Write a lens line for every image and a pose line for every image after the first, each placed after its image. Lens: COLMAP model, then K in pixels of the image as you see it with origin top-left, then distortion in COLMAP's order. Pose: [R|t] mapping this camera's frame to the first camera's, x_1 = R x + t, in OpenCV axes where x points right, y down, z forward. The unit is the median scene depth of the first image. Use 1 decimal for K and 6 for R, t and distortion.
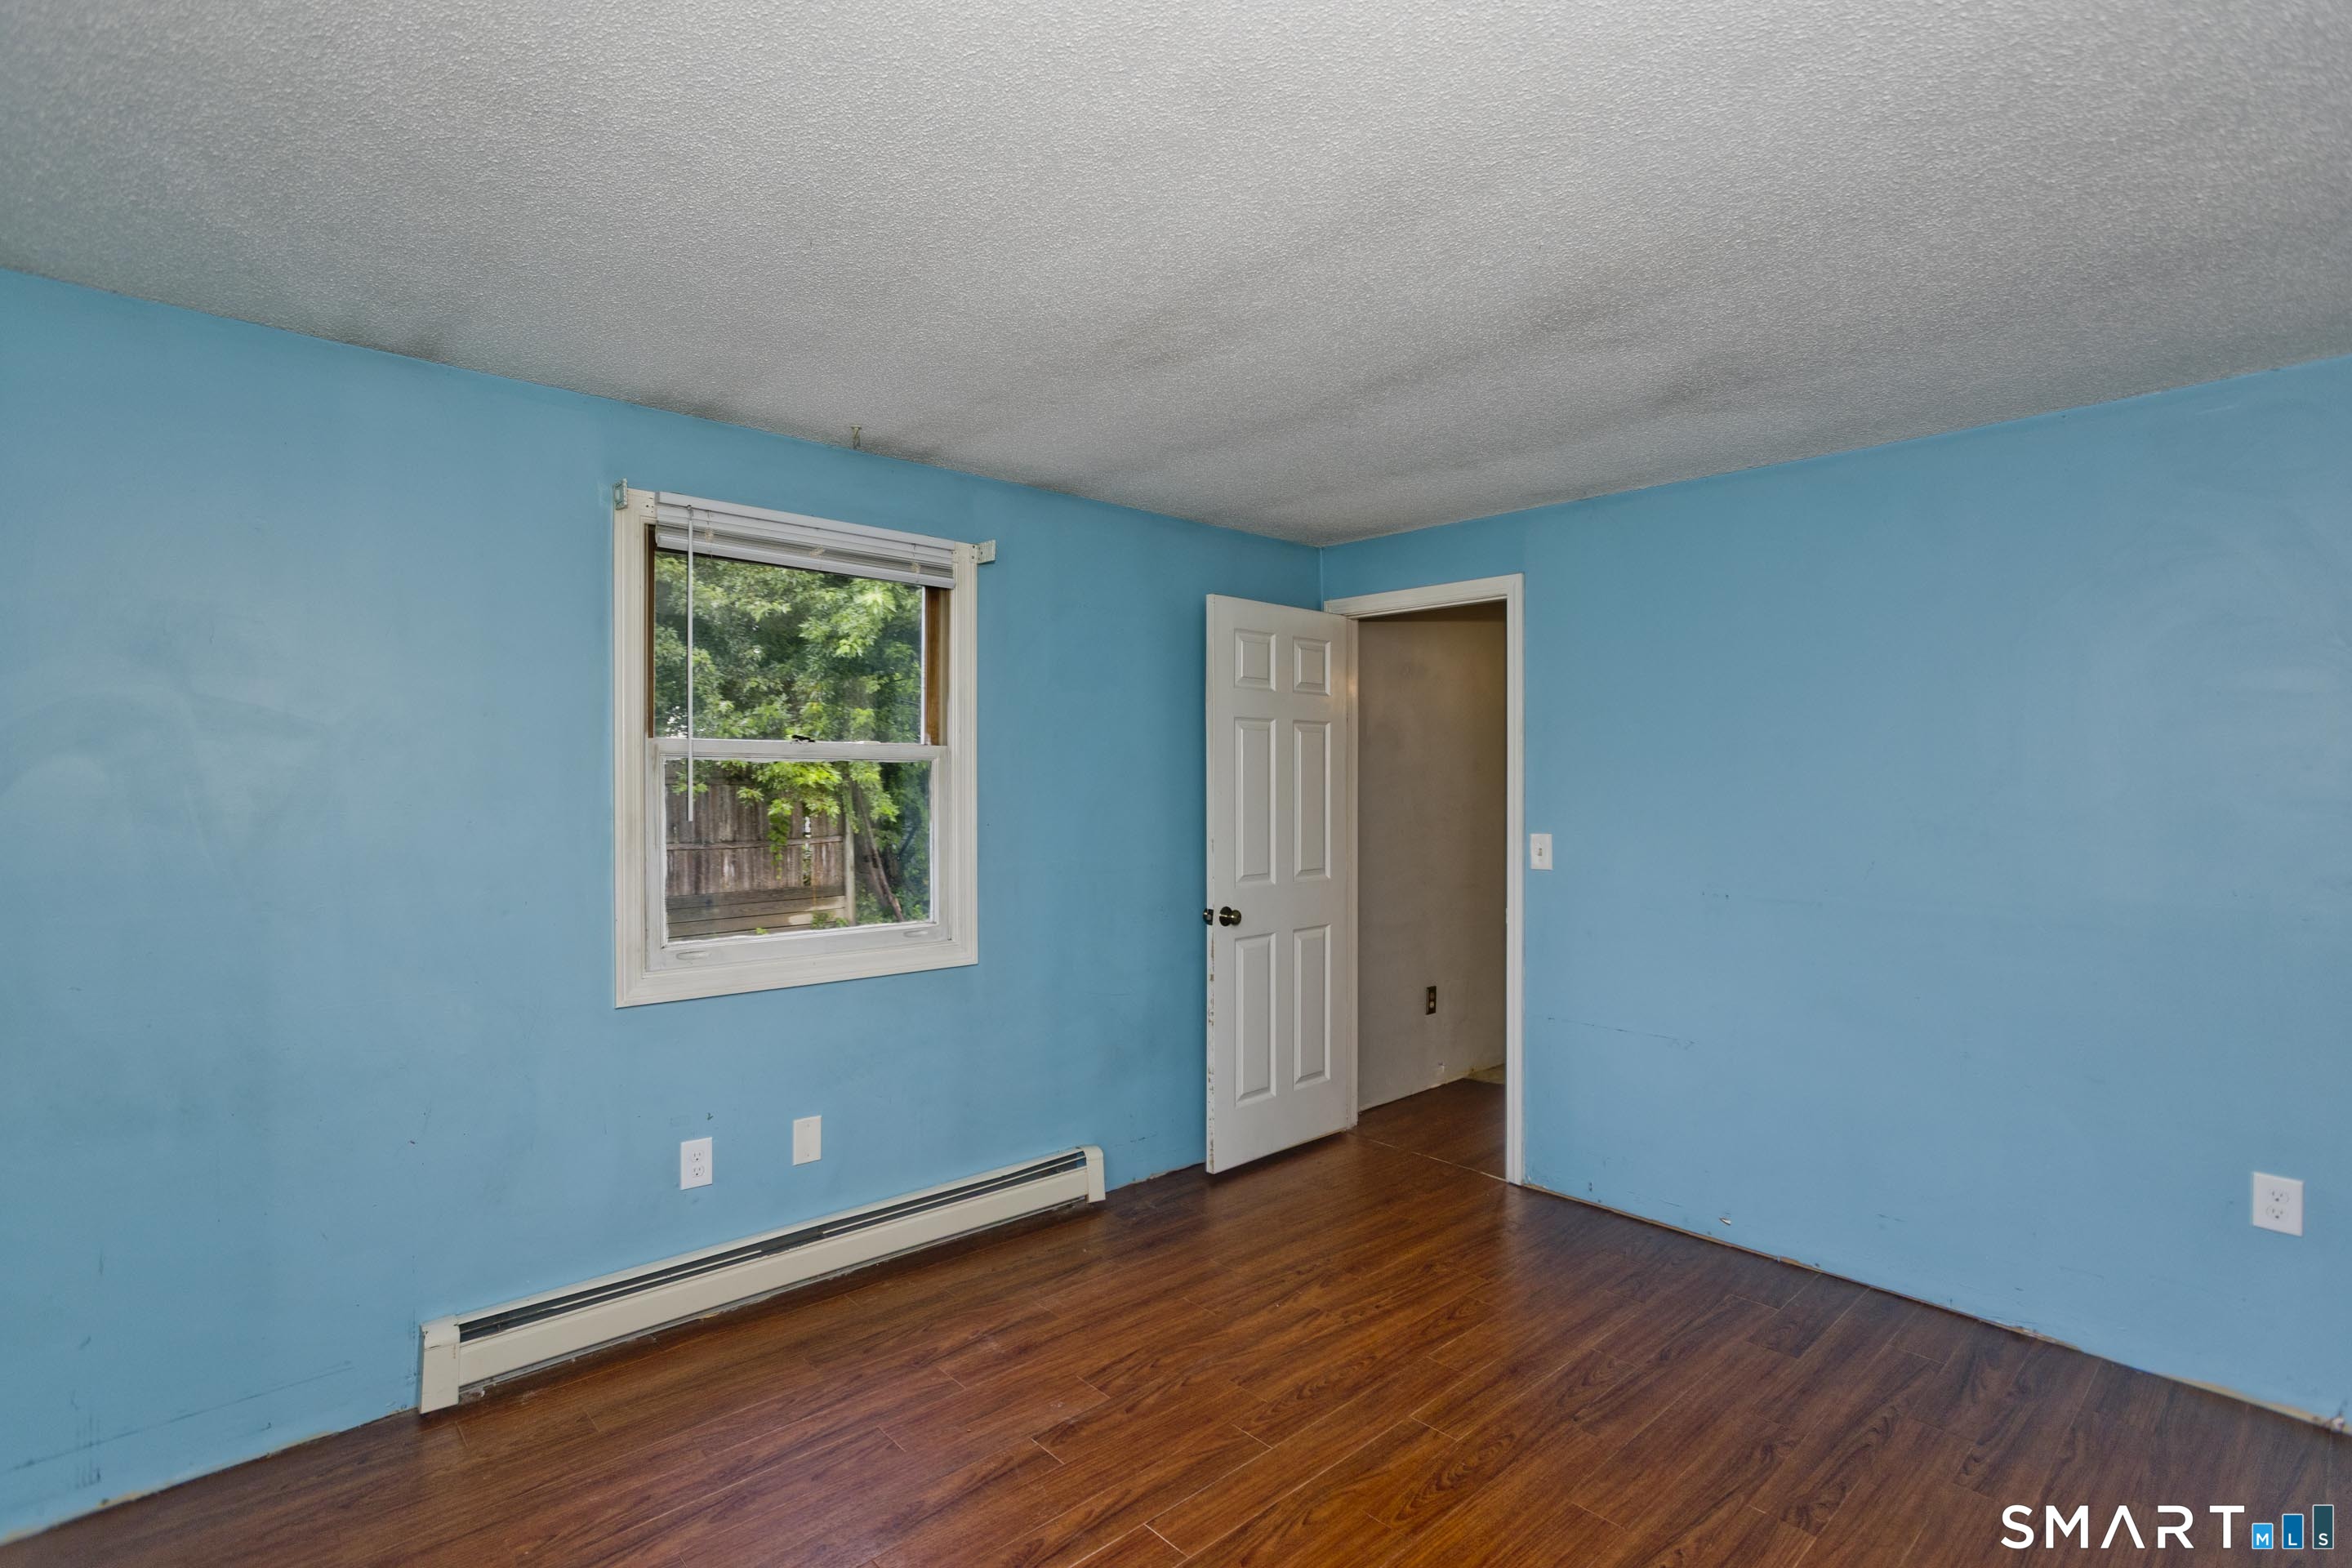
lens RADIAL K [[1112.6, 0, 1161.6], [0, 1112.6, 779.0], [0, 0, 1]] dist [-0.054913, 0.027953]
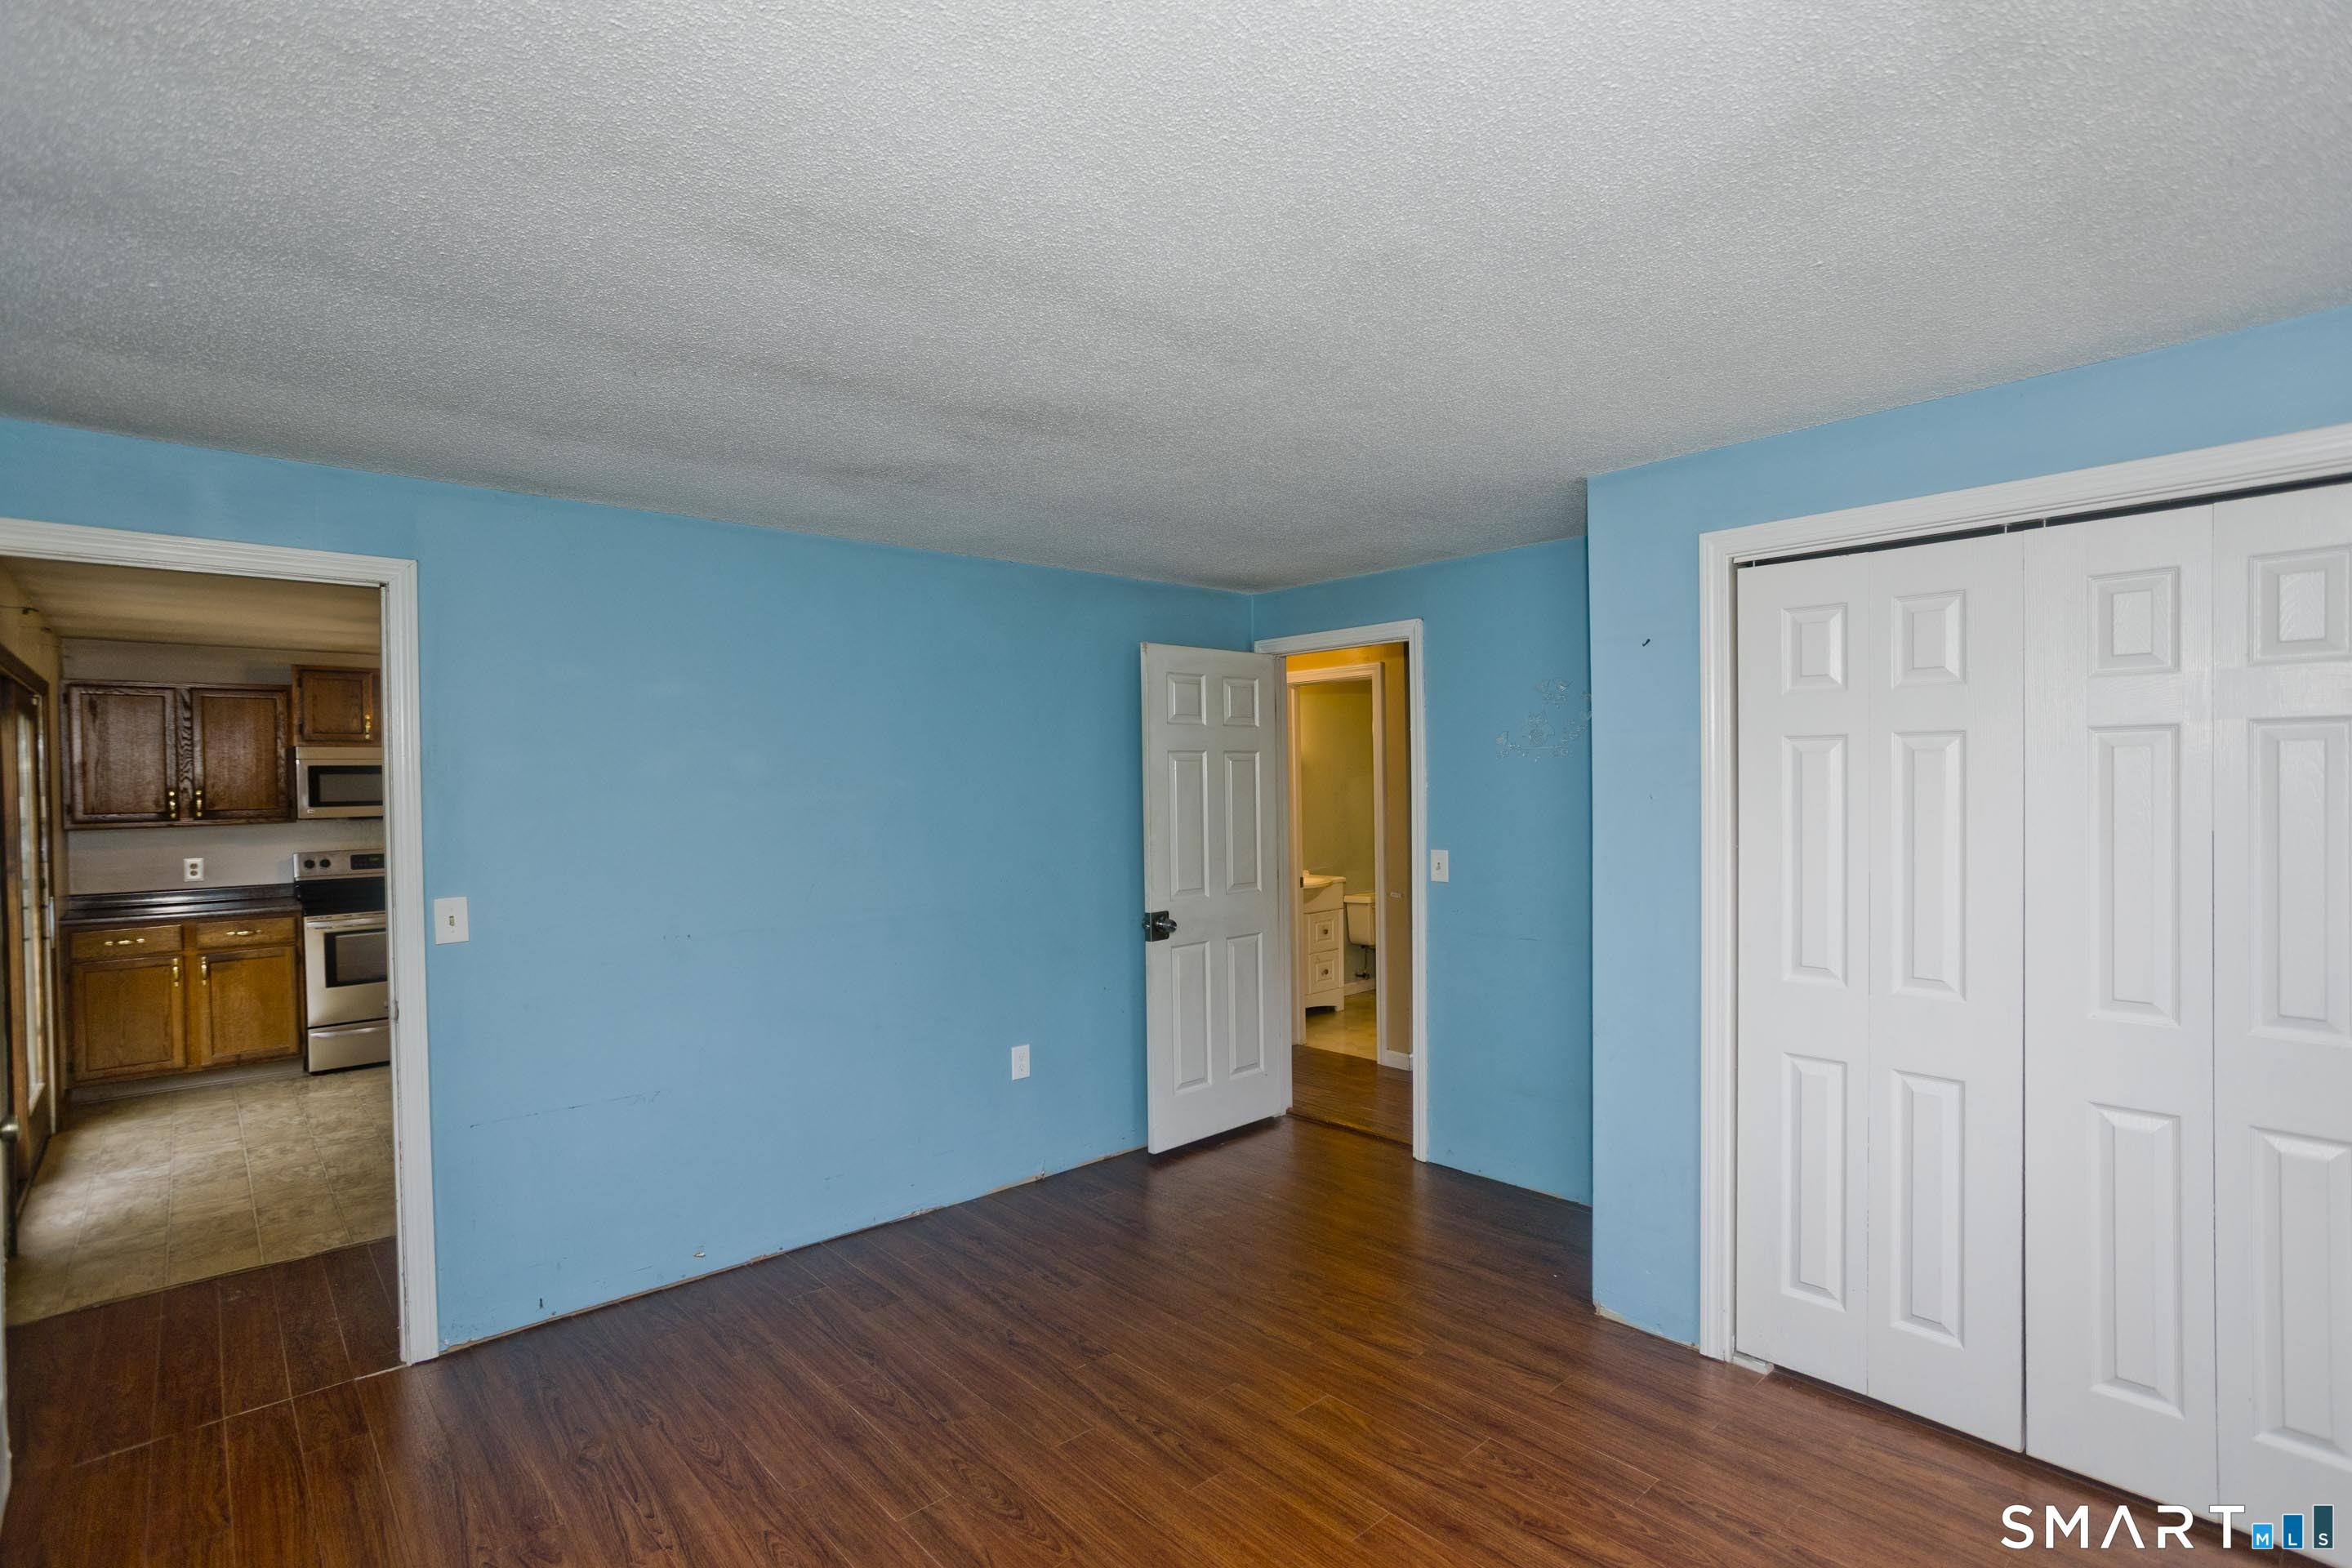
lens RADIAL K [[1148.2, 0, 1217.7], [0, 1148.2, 792.0], [0, 0, 1]] dist [-0.018755, 0.000638]
pose [[-0.027344, -0.008073, 0.999593, -0.603806], [0.017134, 0.999817, 0.008543, -0.015556], [-0.999479, 0.017360, -0.027201, 0.640921]]
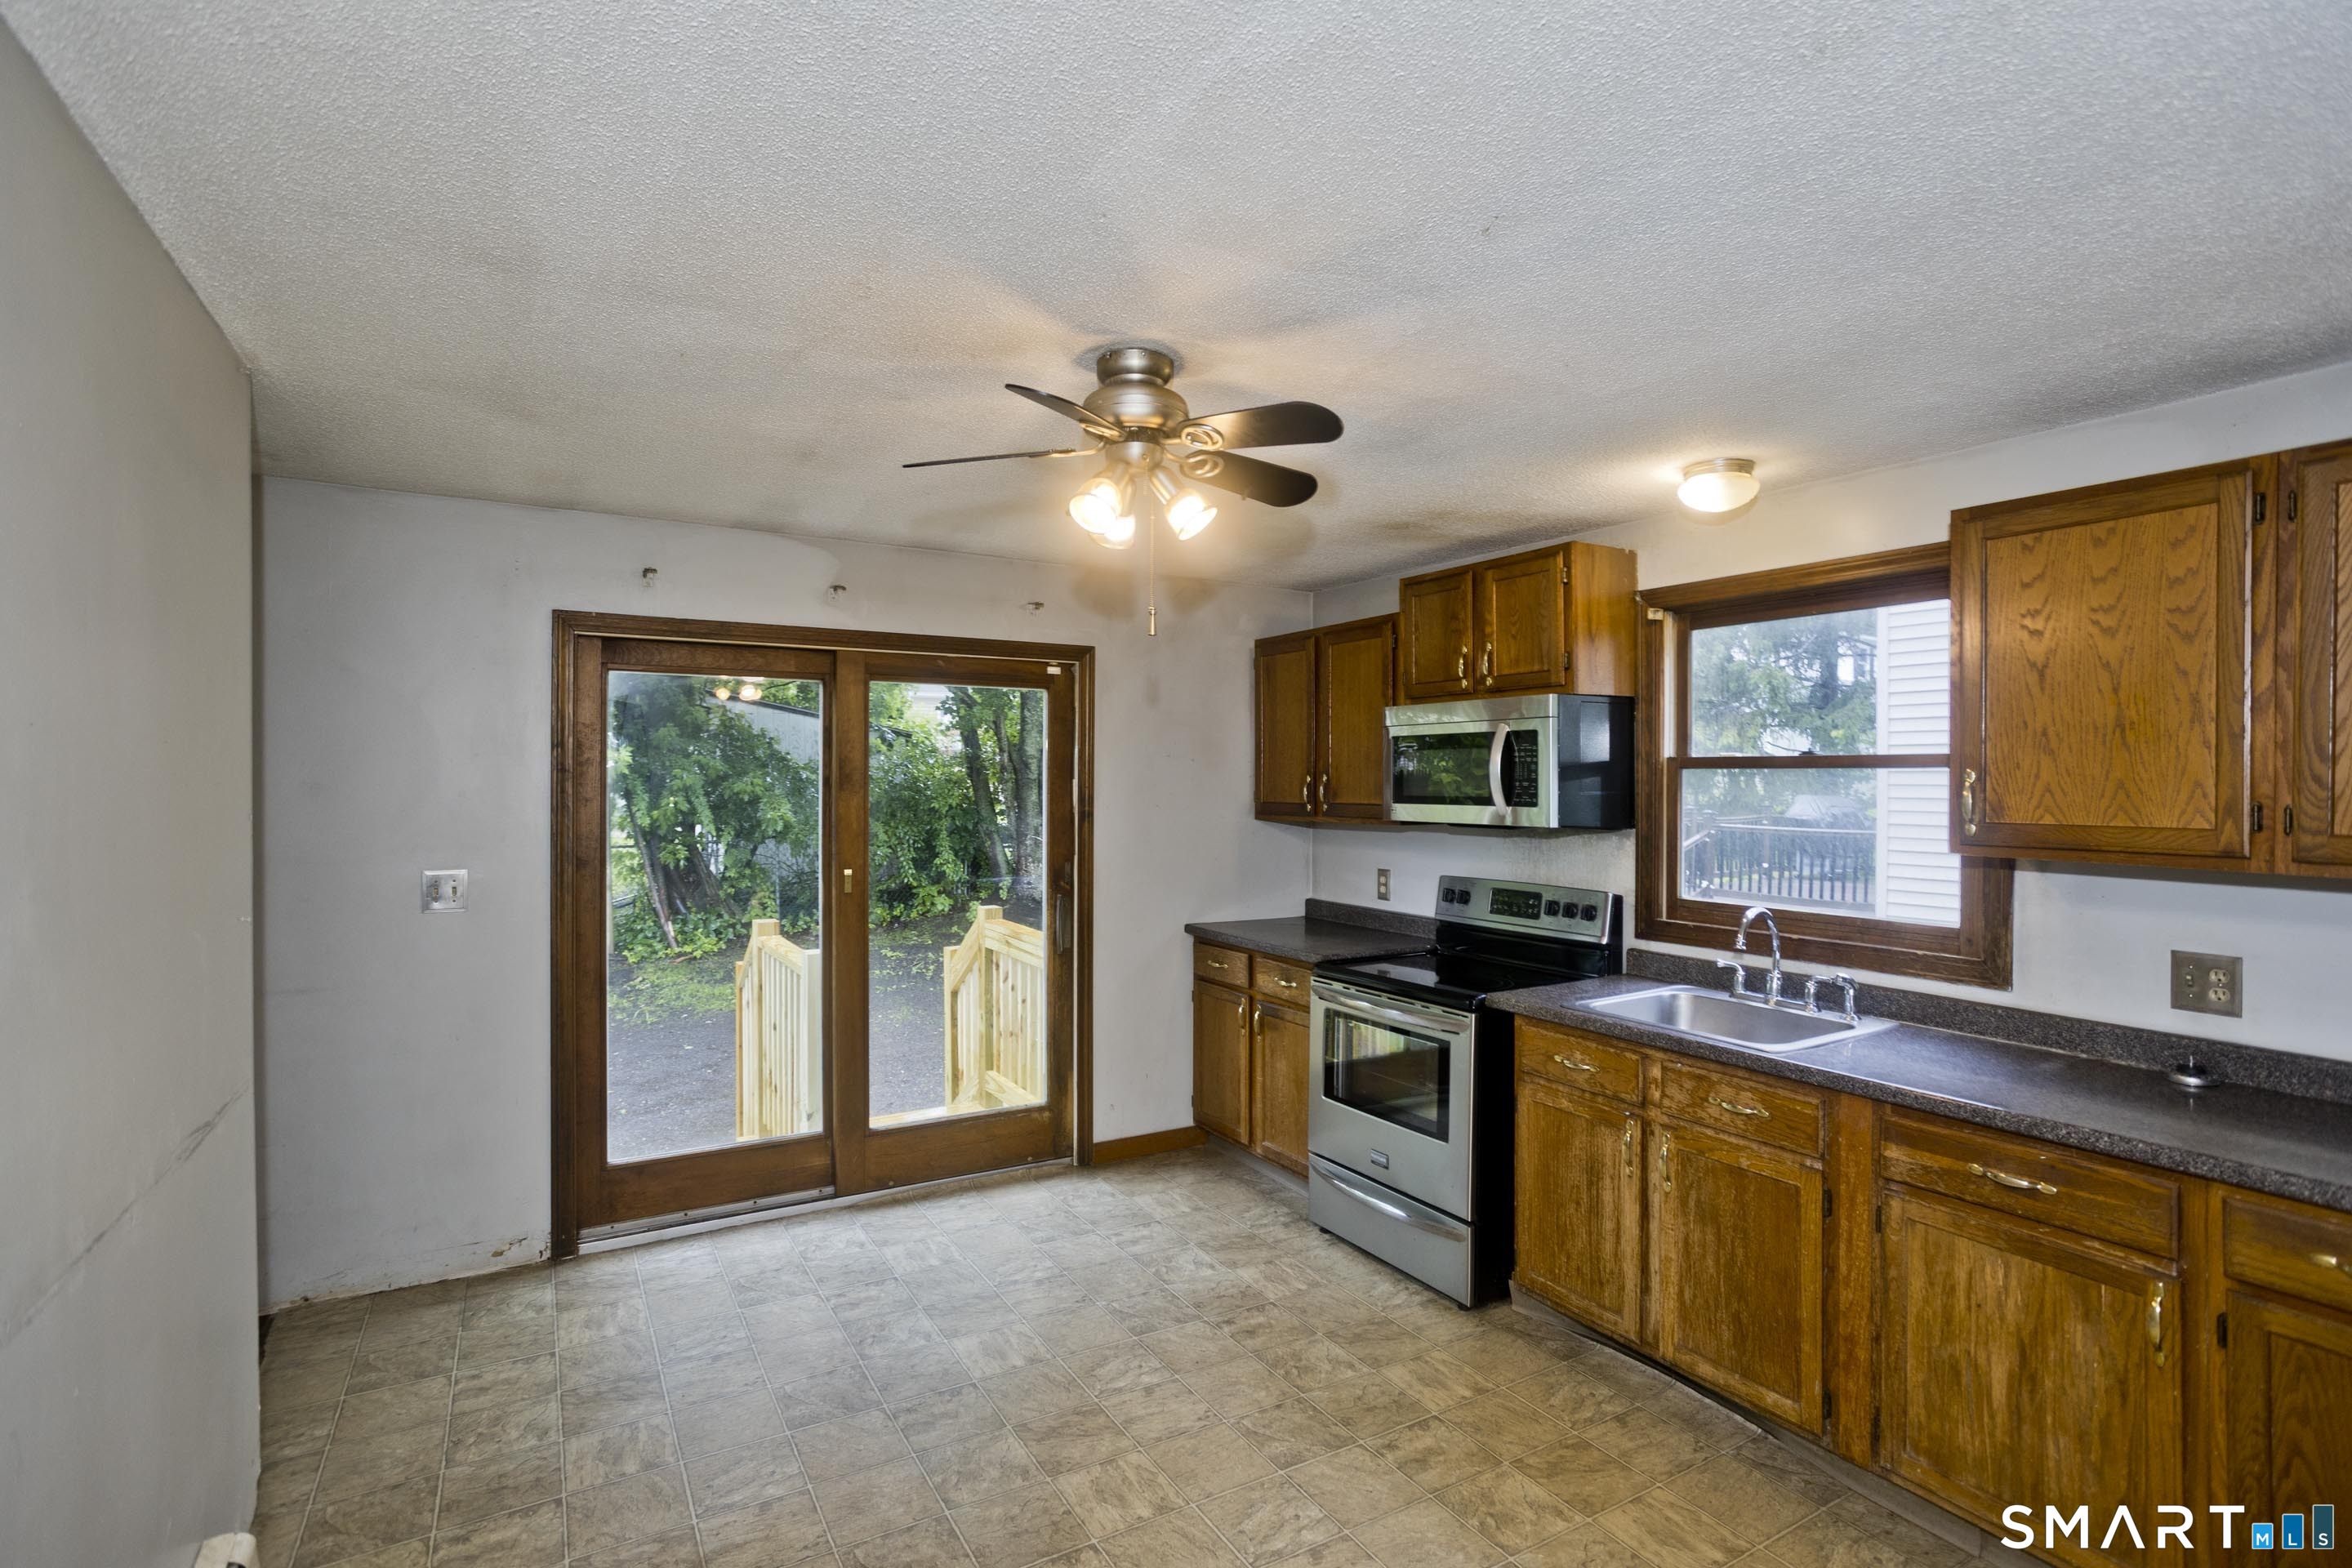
lens RADIAL K [[1126.2, 0, 1185.0], [0, 1126.2, 780.2], [0, 0, 1]] dist [-0.043248, 0.026335]
pose [[0.981459, 0.003998, -0.191629, 1.517343], [-0.004562, 0.999986, -0.002502, -0.022244], [0.191616, 0.003329, 0.981464, 0.923289]]
